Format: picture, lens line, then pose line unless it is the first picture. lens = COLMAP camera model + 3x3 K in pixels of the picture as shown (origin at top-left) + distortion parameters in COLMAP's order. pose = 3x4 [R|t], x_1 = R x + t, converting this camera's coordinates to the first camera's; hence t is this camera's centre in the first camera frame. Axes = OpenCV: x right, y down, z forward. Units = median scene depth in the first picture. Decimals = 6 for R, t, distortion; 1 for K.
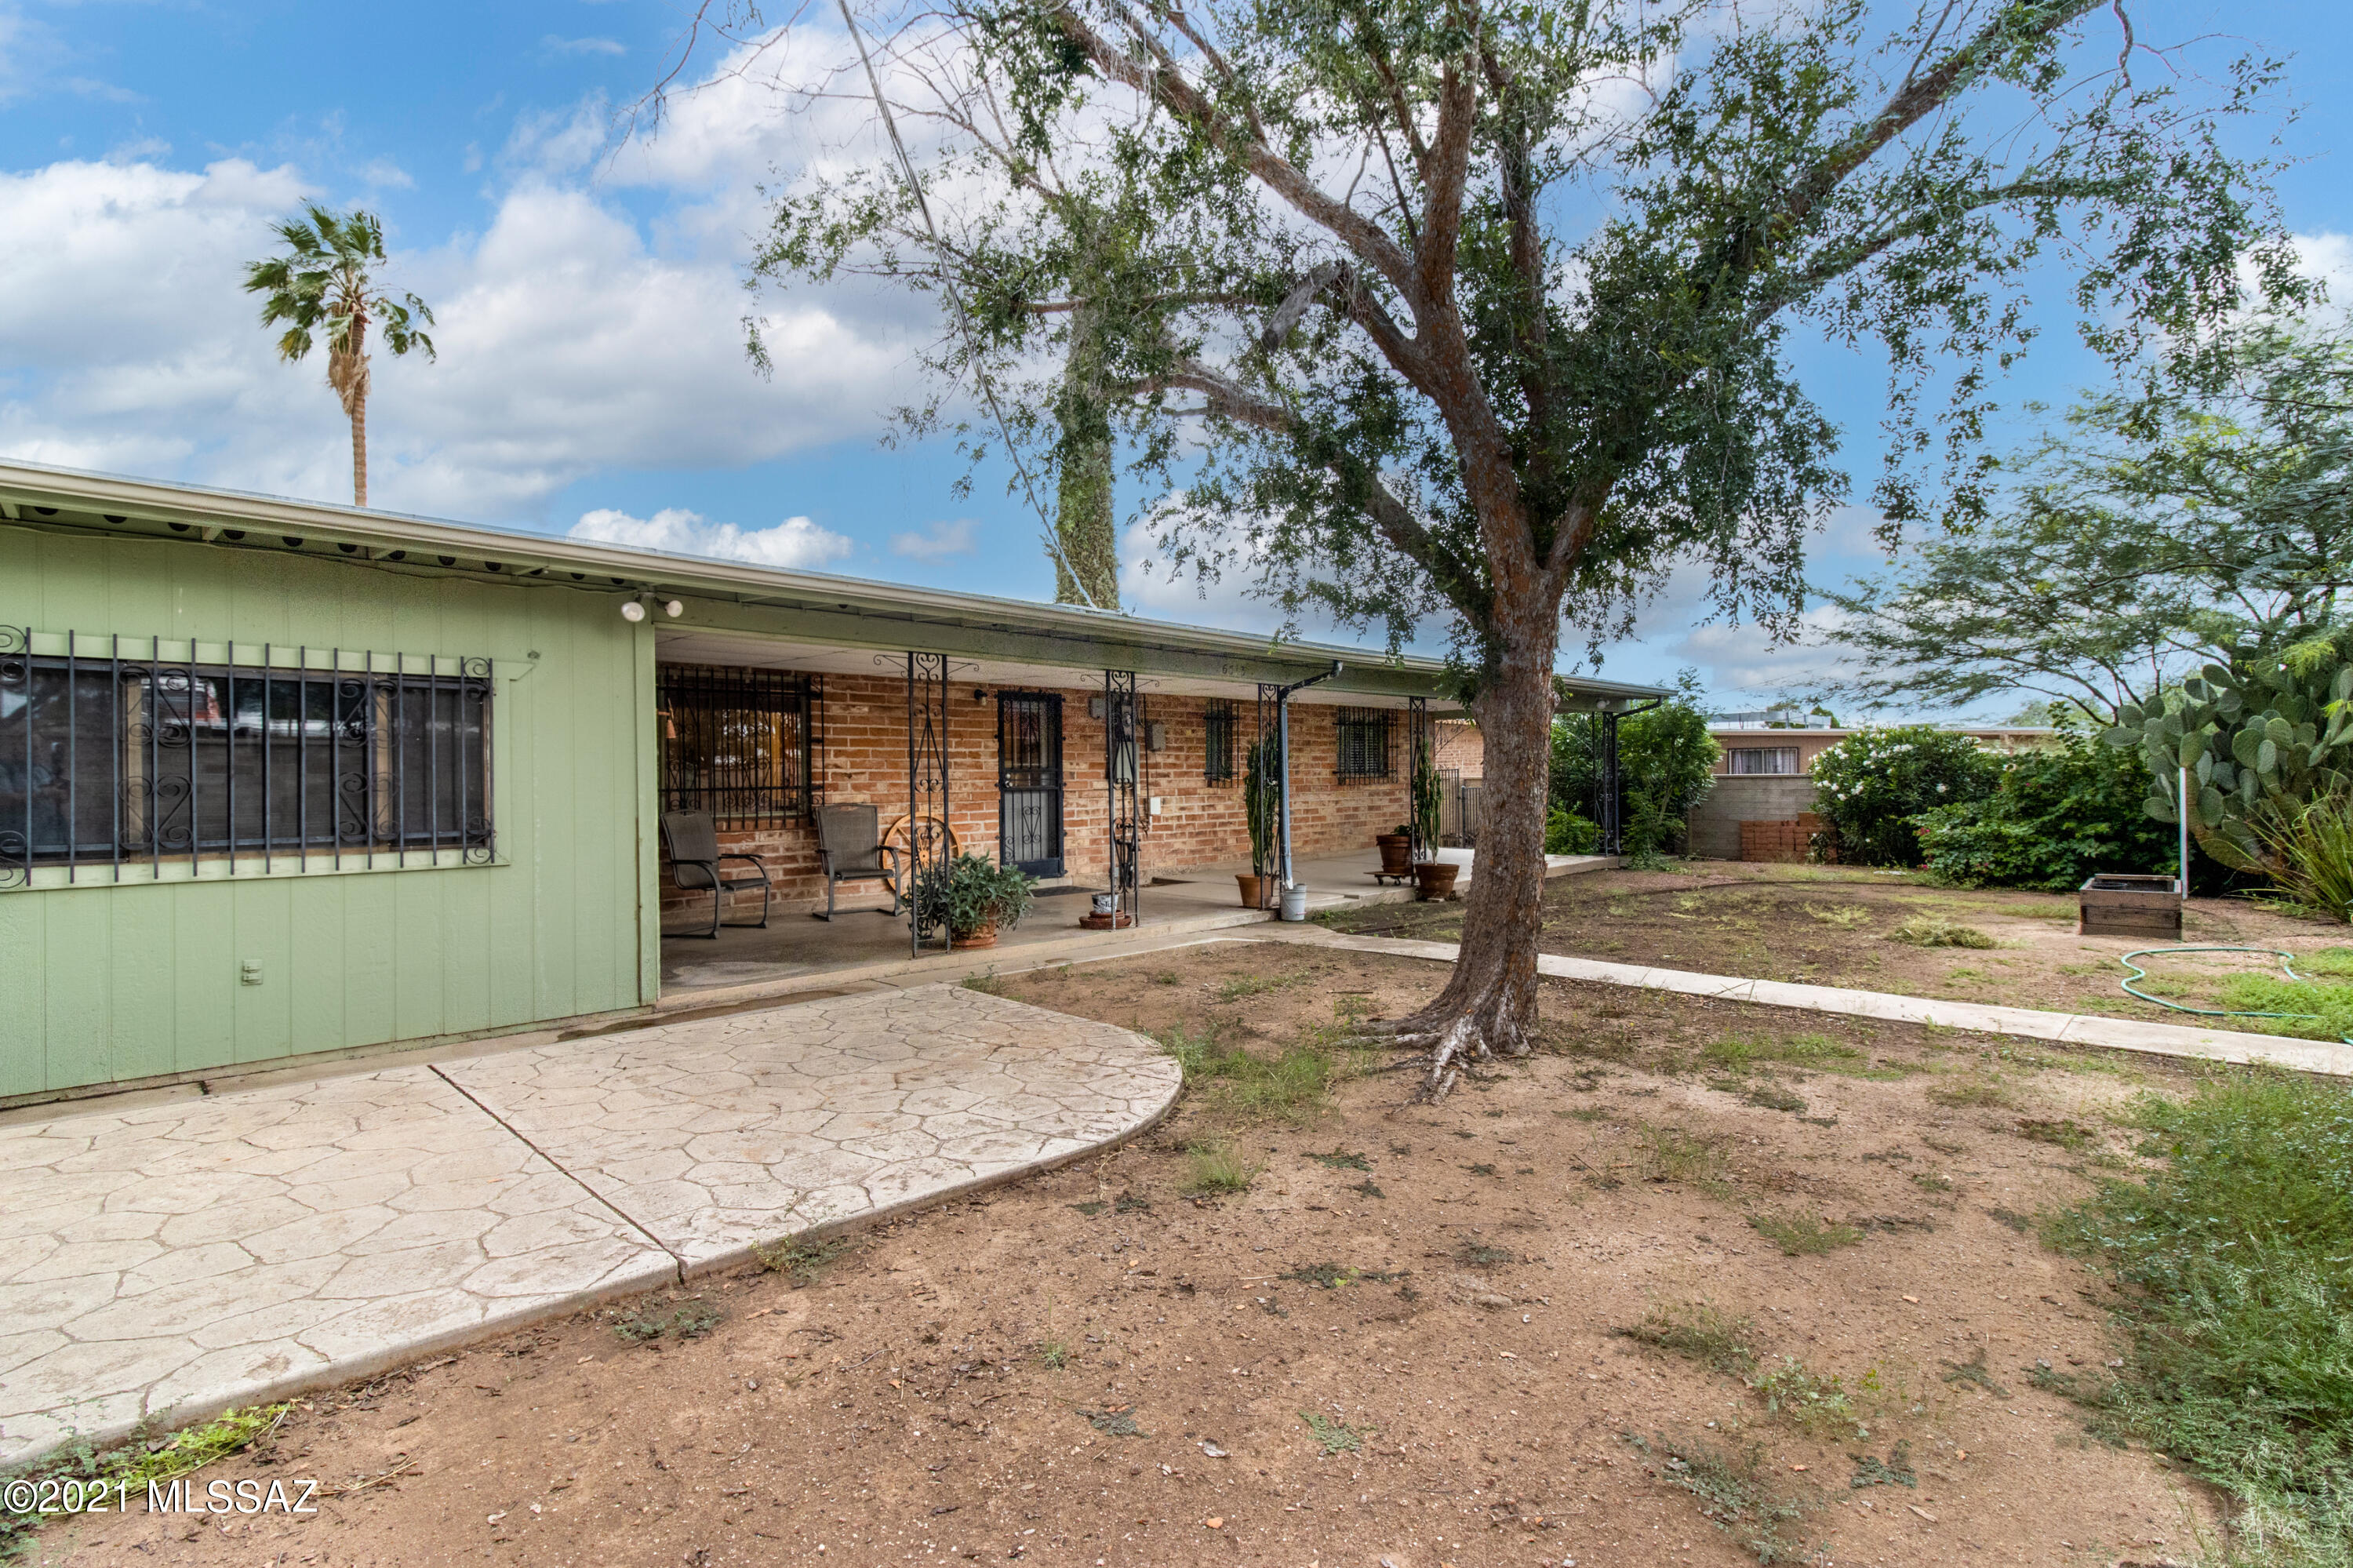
lens RADIAL K [[1090.0, 0, 1145.3], [0, 1090.0, 764.2], [0, 0, 1]] dist [0.015511, -0.003547]
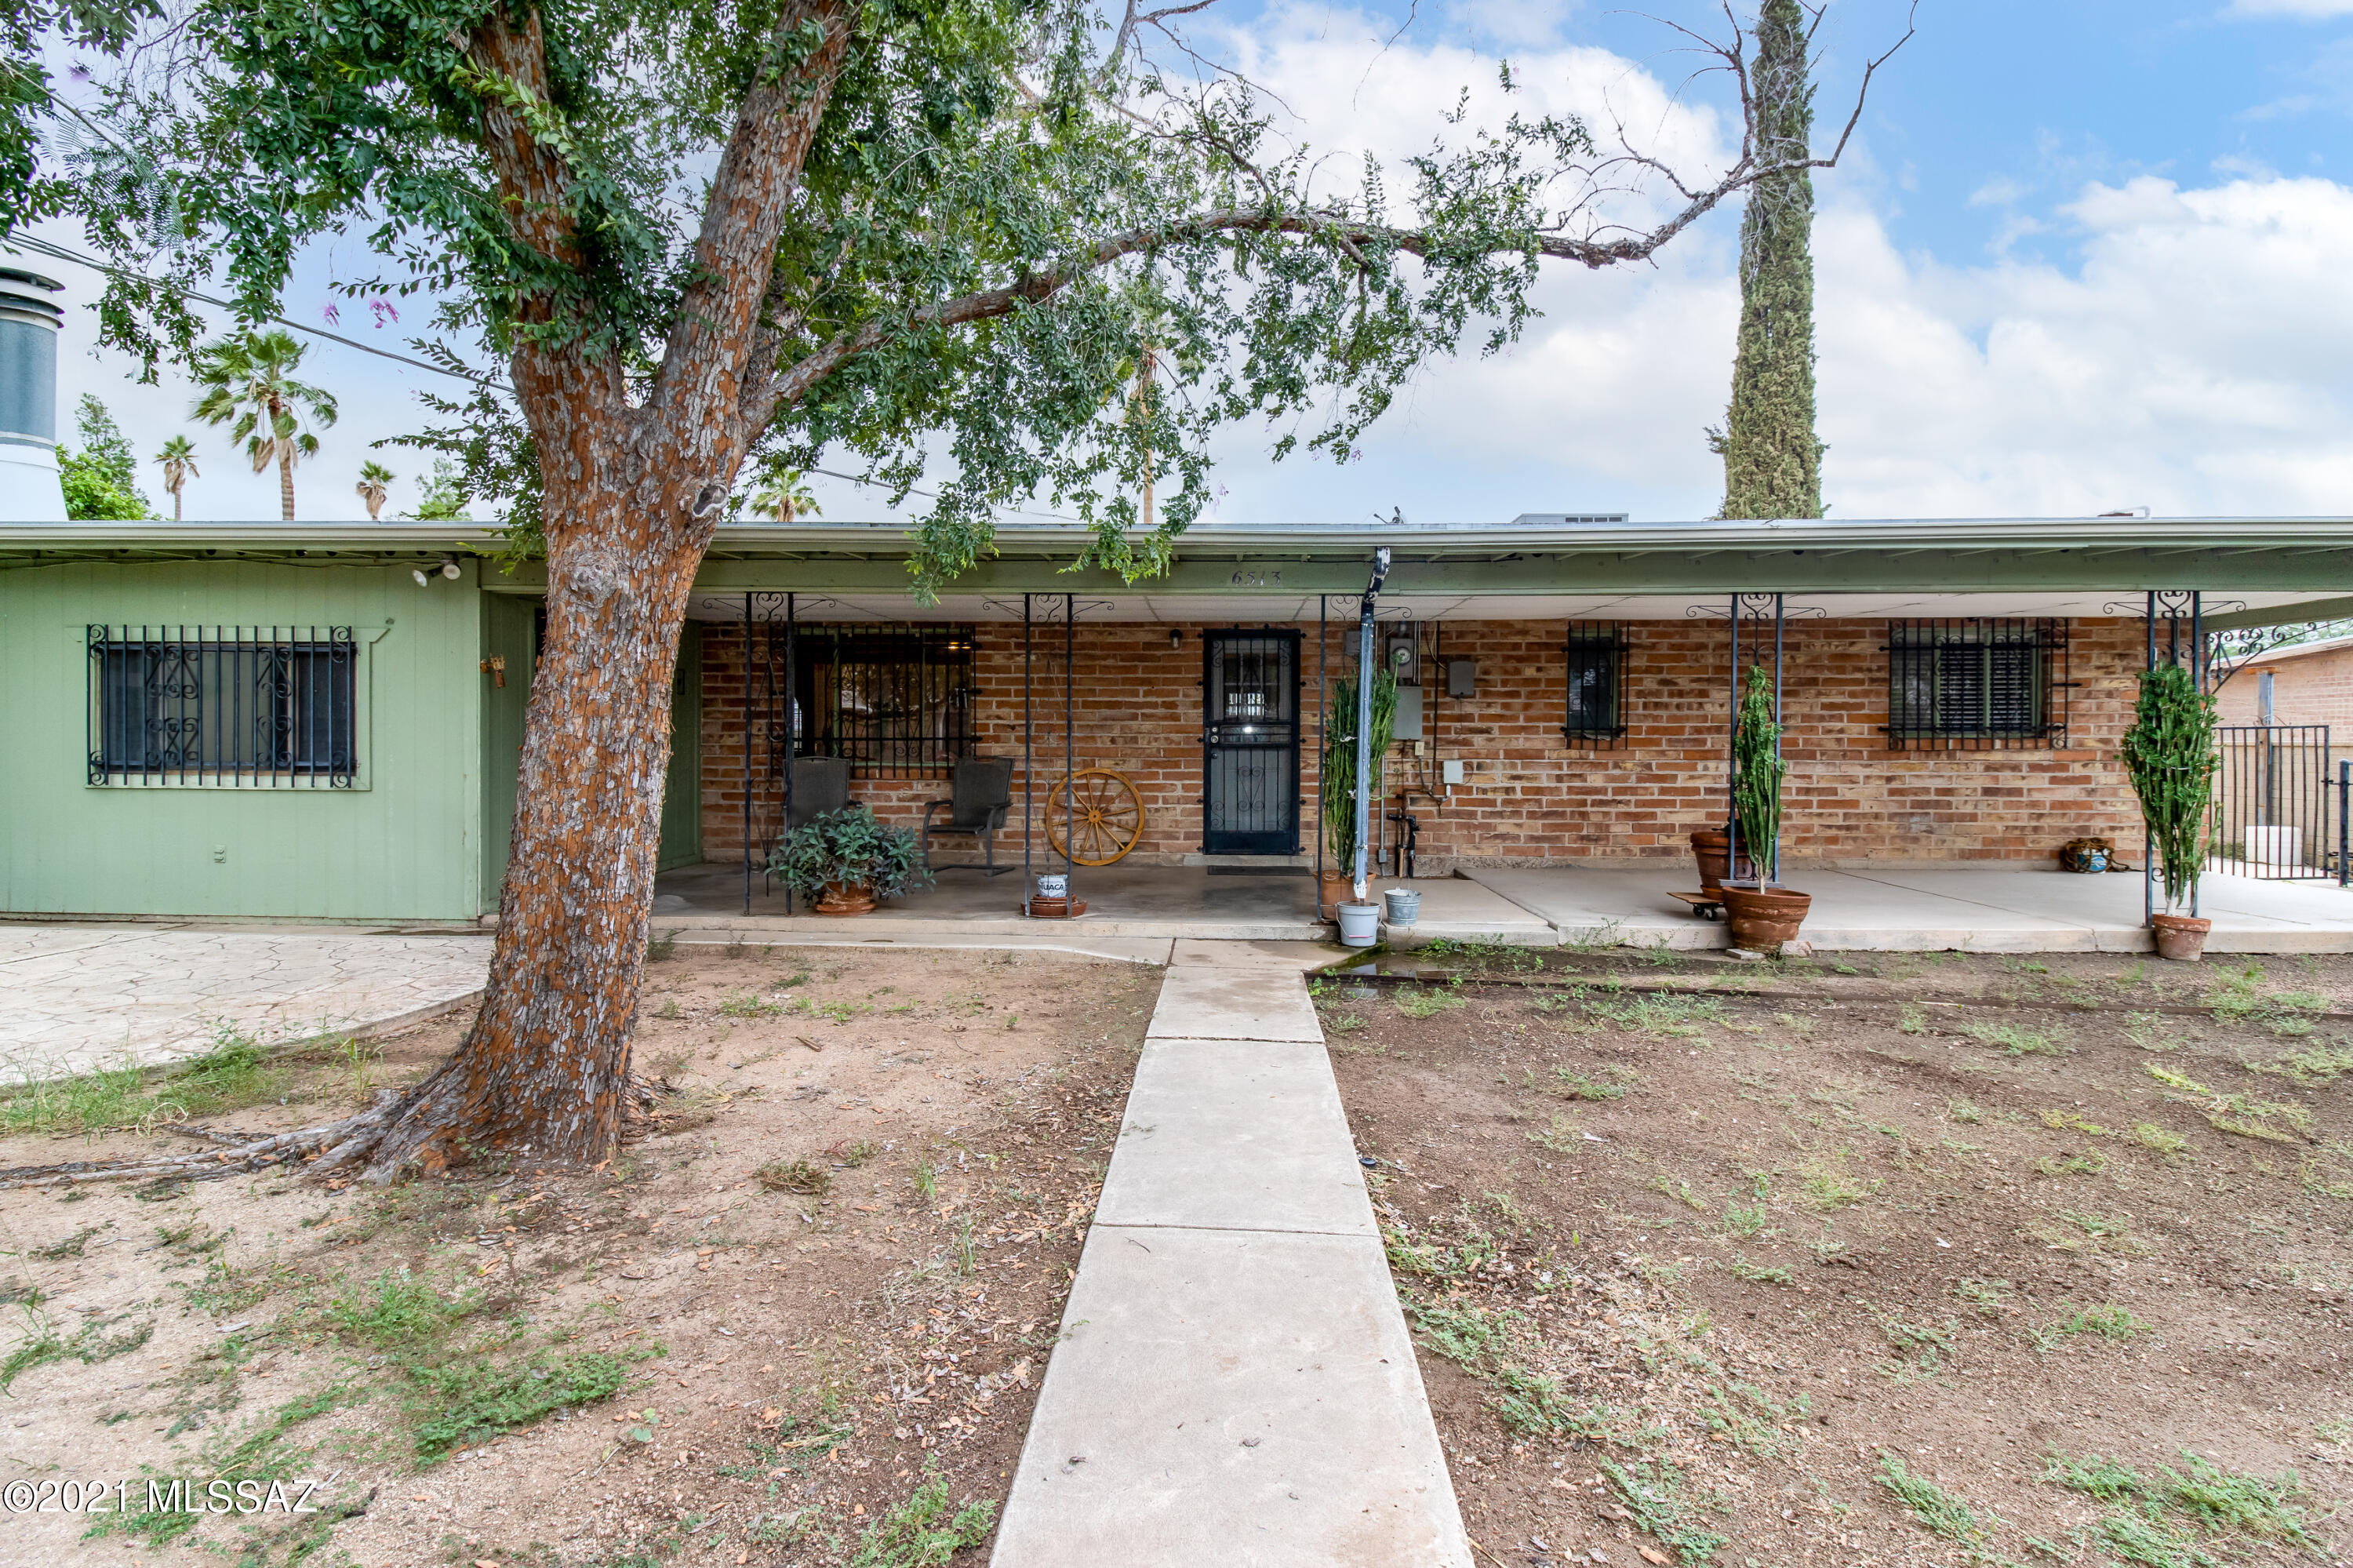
lens RADIAL K [[1090.0, 0, 1166.6], [0, 1090.0, 739.7], [0, 0, 1]] dist [0.015511, -0.003547]
pose [[0.676715, 0.011265, -0.736159, 1.163584], [-0.001724, 0.999904, 0.013716, 0.018160], [0.736243, -0.008013, 0.676670, 0.992080]]
